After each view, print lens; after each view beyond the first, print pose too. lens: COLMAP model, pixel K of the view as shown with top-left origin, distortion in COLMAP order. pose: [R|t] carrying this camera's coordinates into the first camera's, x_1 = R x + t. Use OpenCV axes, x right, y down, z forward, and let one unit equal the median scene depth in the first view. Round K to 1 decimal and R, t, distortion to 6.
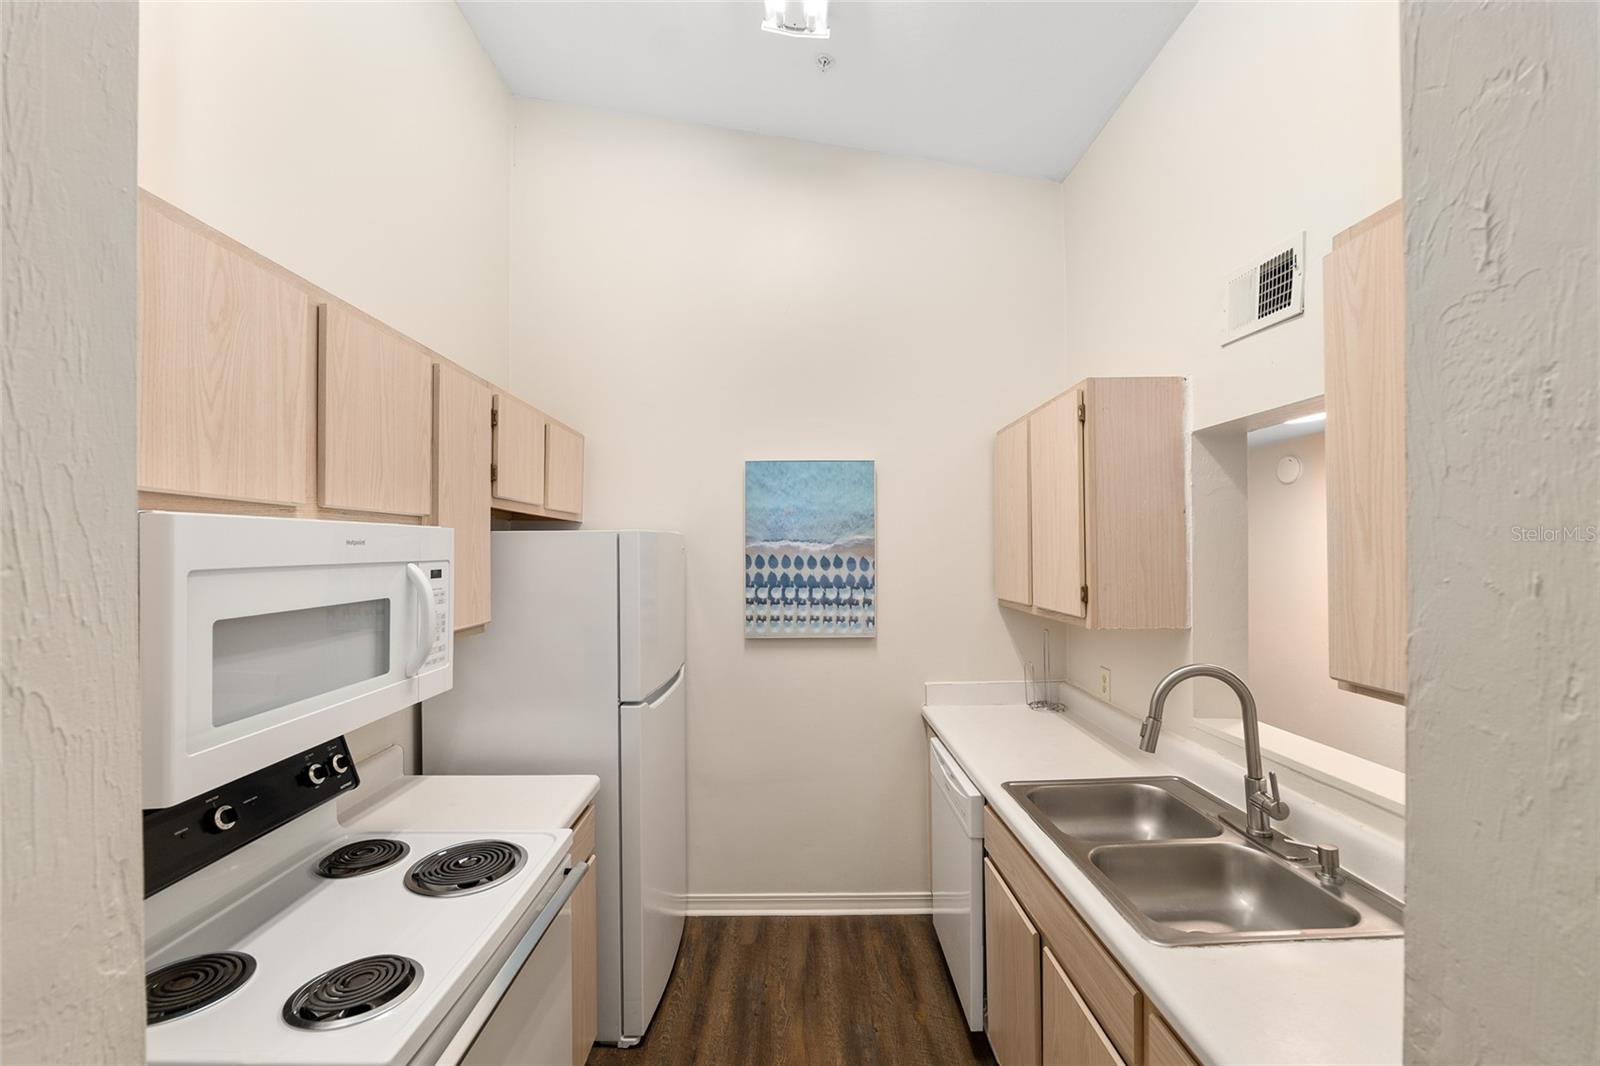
lens RADIAL K [[673.7, 0, 773.1], [0, 673.7, 549.7], [0, 0, 1]] dist [-0.011053, 0.001153]
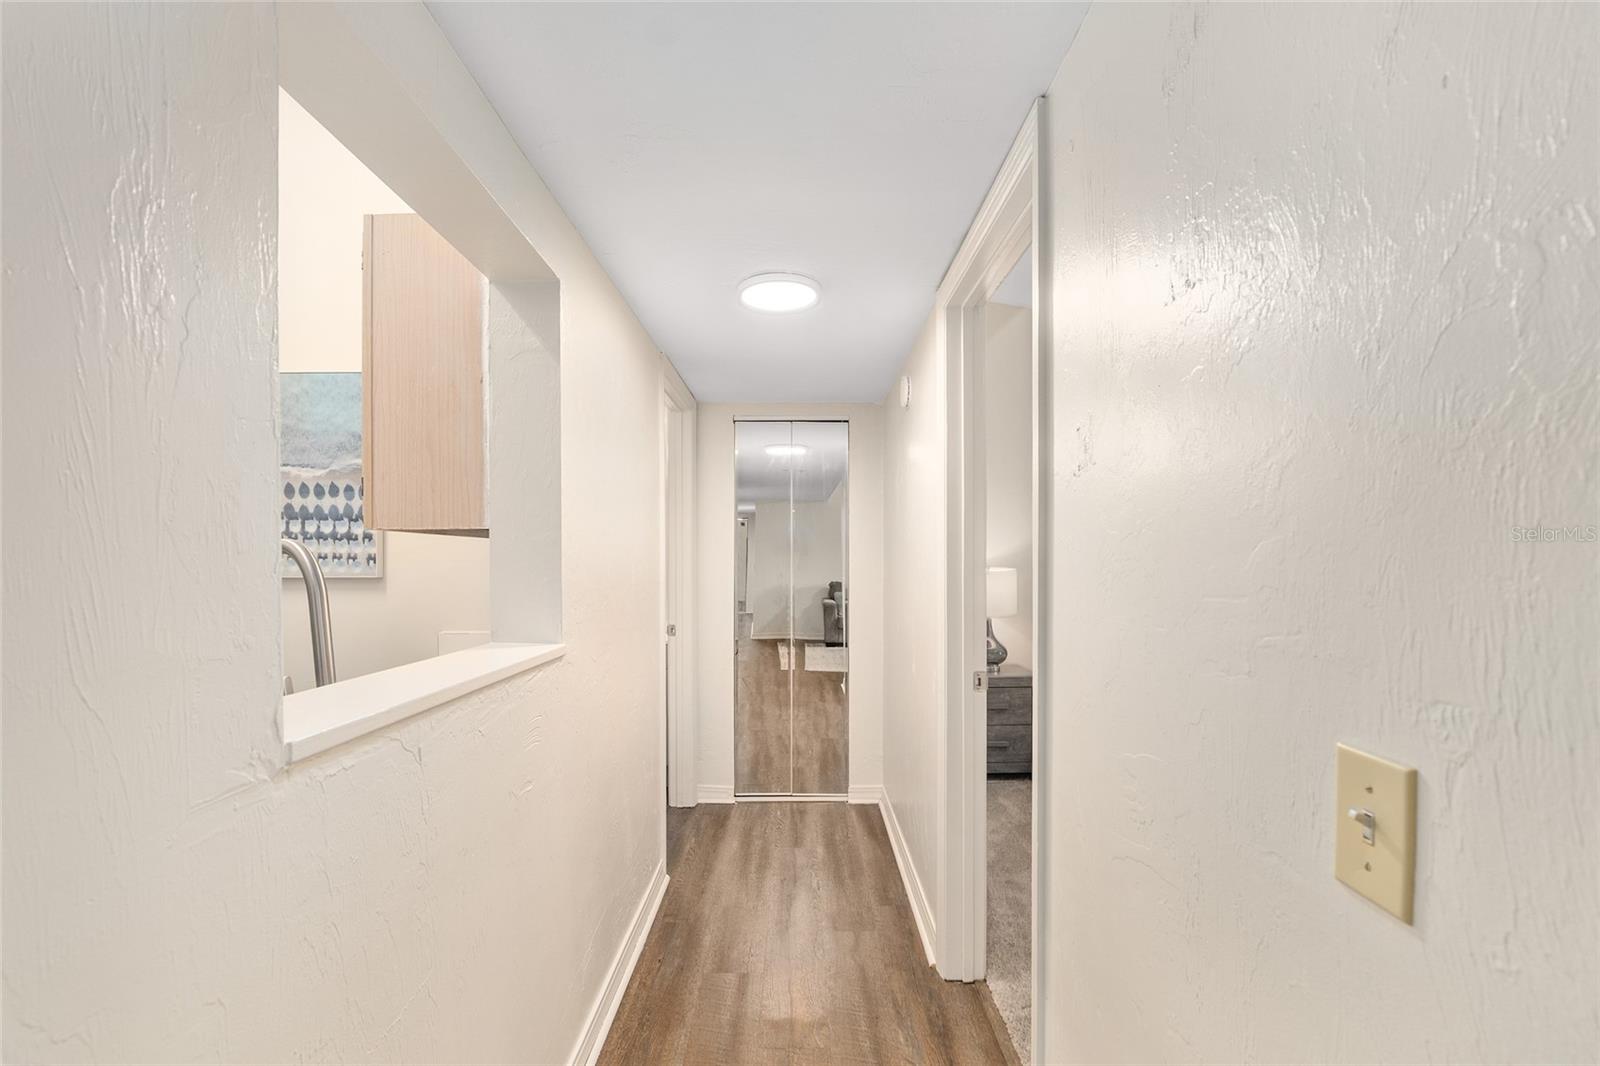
lens RADIAL K [[695.8, 0, 746.8], [0, 695.8, 565.4], [0, 0, 1]] dist [-0.000016, -0.000010]
pose [[0.999003, 0.007039, -0.044074, 0.666525], [-0.006849, 0.999967, 0.004474, 0.107496], [0.044104, -0.004168, 0.999018, 0.131381]]
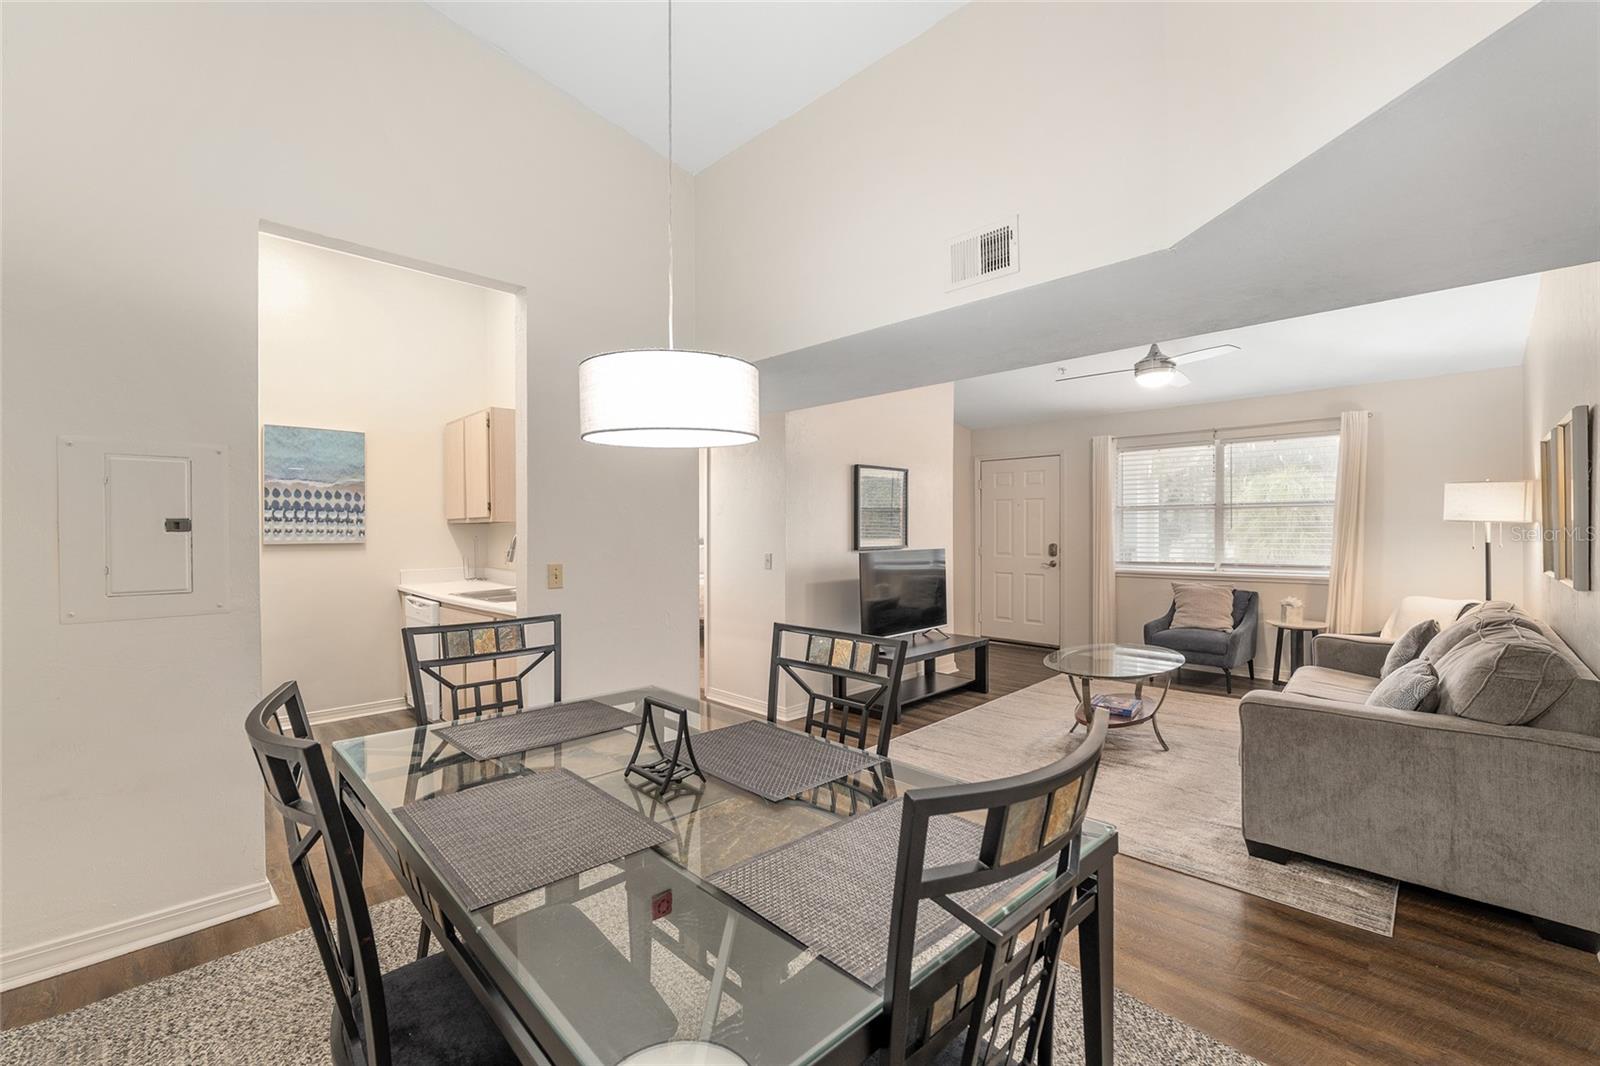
lens RADIAL K [[673.7, 0, 802.3], [0, 673.7, 533.8], [0, 0, 1]] dist [-0.011053, 0.001153]
pose [[0.688599, -0.000846, 0.725142, -0.292769], [-0.000328, 0.999999, 0.001478, 0.106116], [-0.725143, -0.001256, 0.688598, -0.867442]]
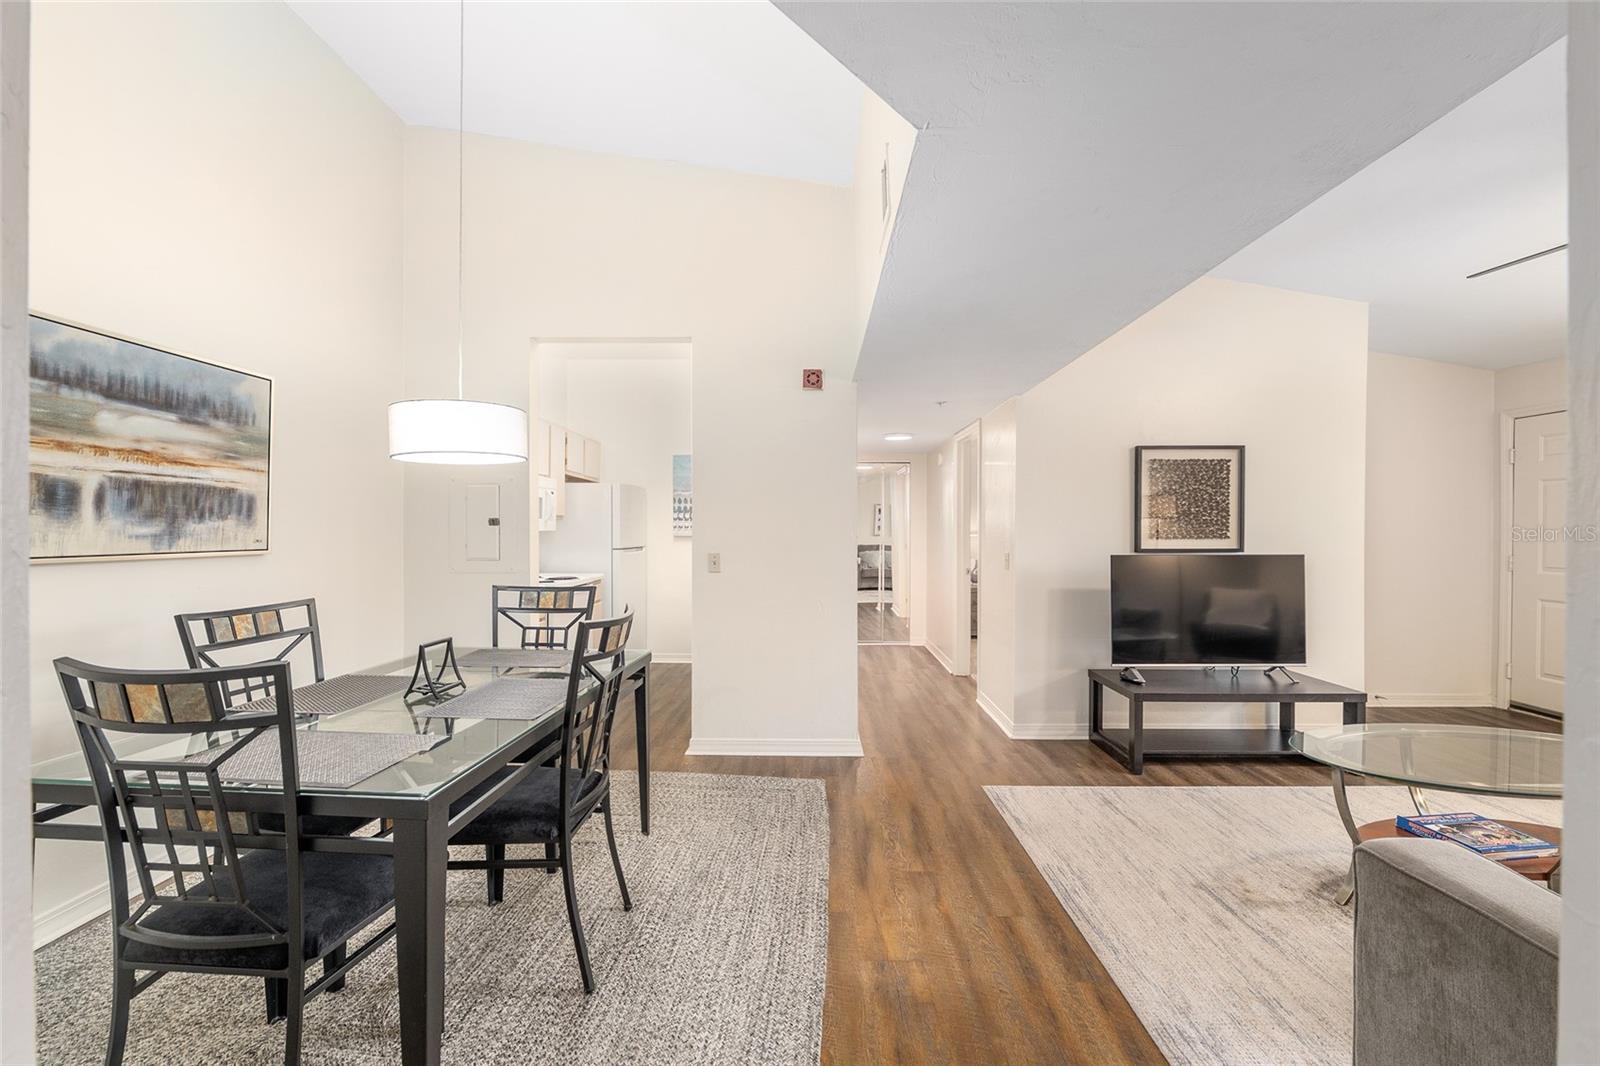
lens RADIAL K [[673.7, 0, 793.8], [0, 673.7, 532.2], [0, 0, 1]] dist [-0.011053, 0.001153]
pose [[0.999968, 0.007460, -0.002868, 0.355124], [-0.007446, 0.999961, 0.004770, 0.106288], [0.002904, -0.004748, 0.999985, -1.174913]]
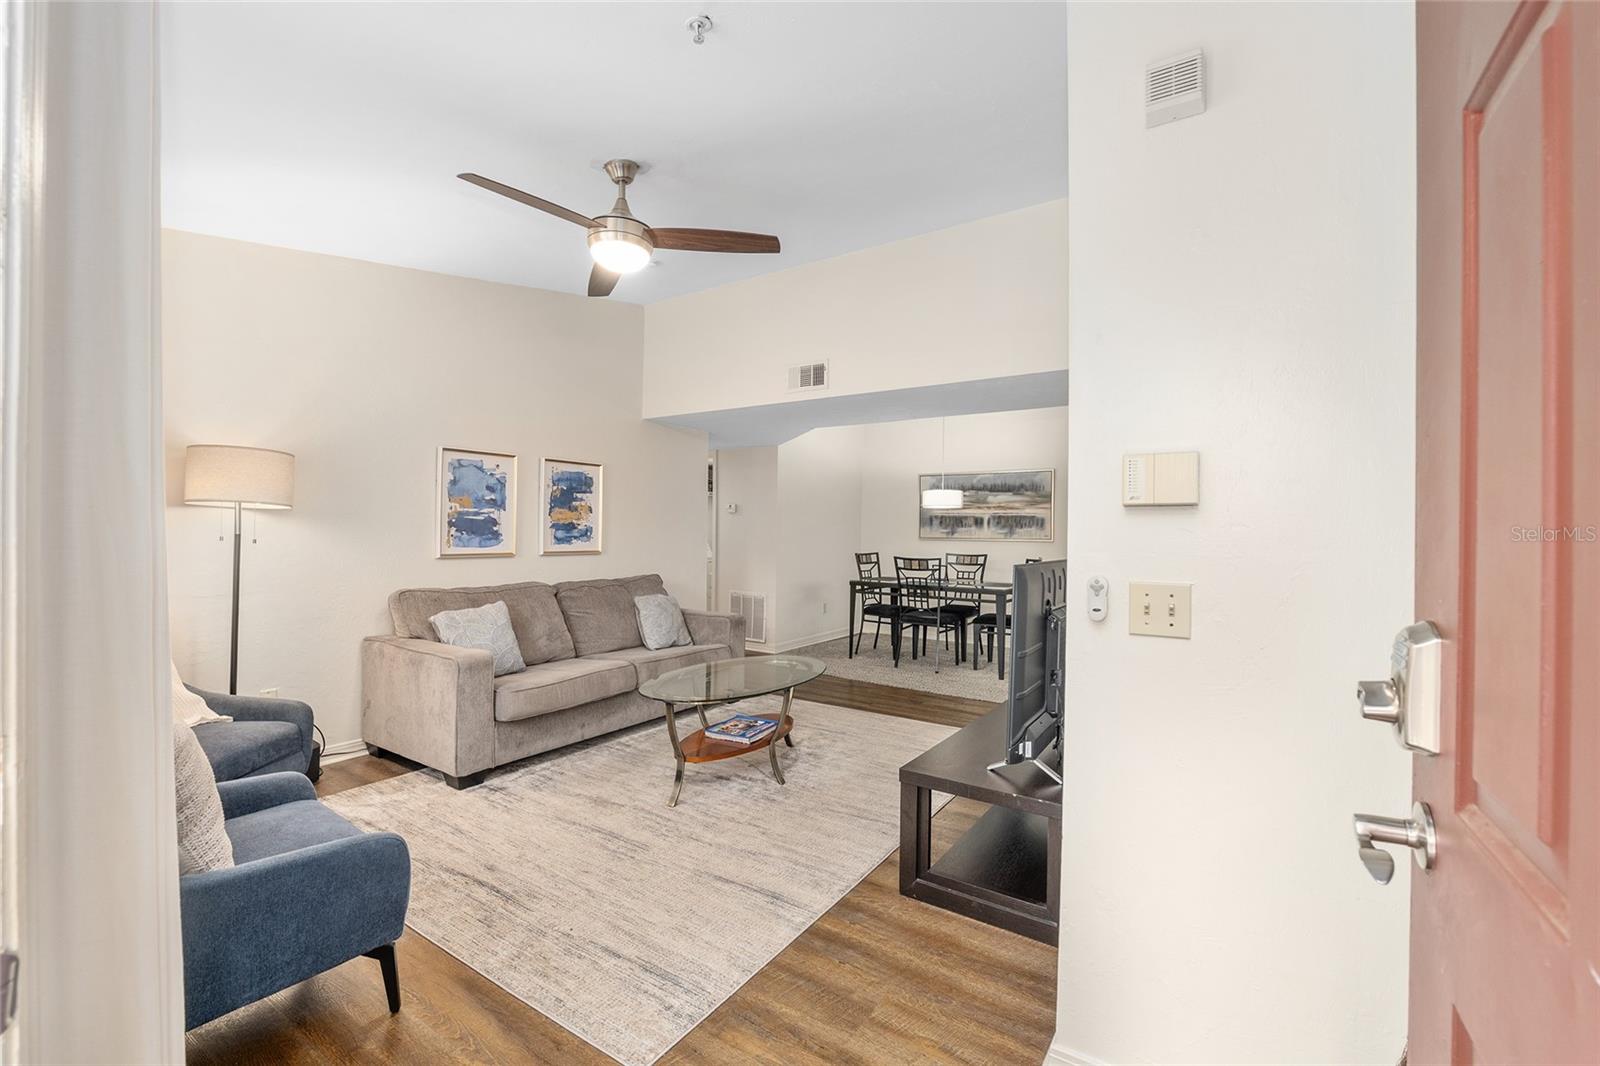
lens RADIAL K [[673.7, 0, 791.1], [0, 673.7, 536.5], [0, 0, 1]] dist [-0.011053, 0.001153]
pose [[-0.548602, 0.003197, -0.836077, 2.110067], [-0.005781, 0.999954, 0.007617, 0.117824], [0.836063, 0.009012, -0.548559, 0.338056]]
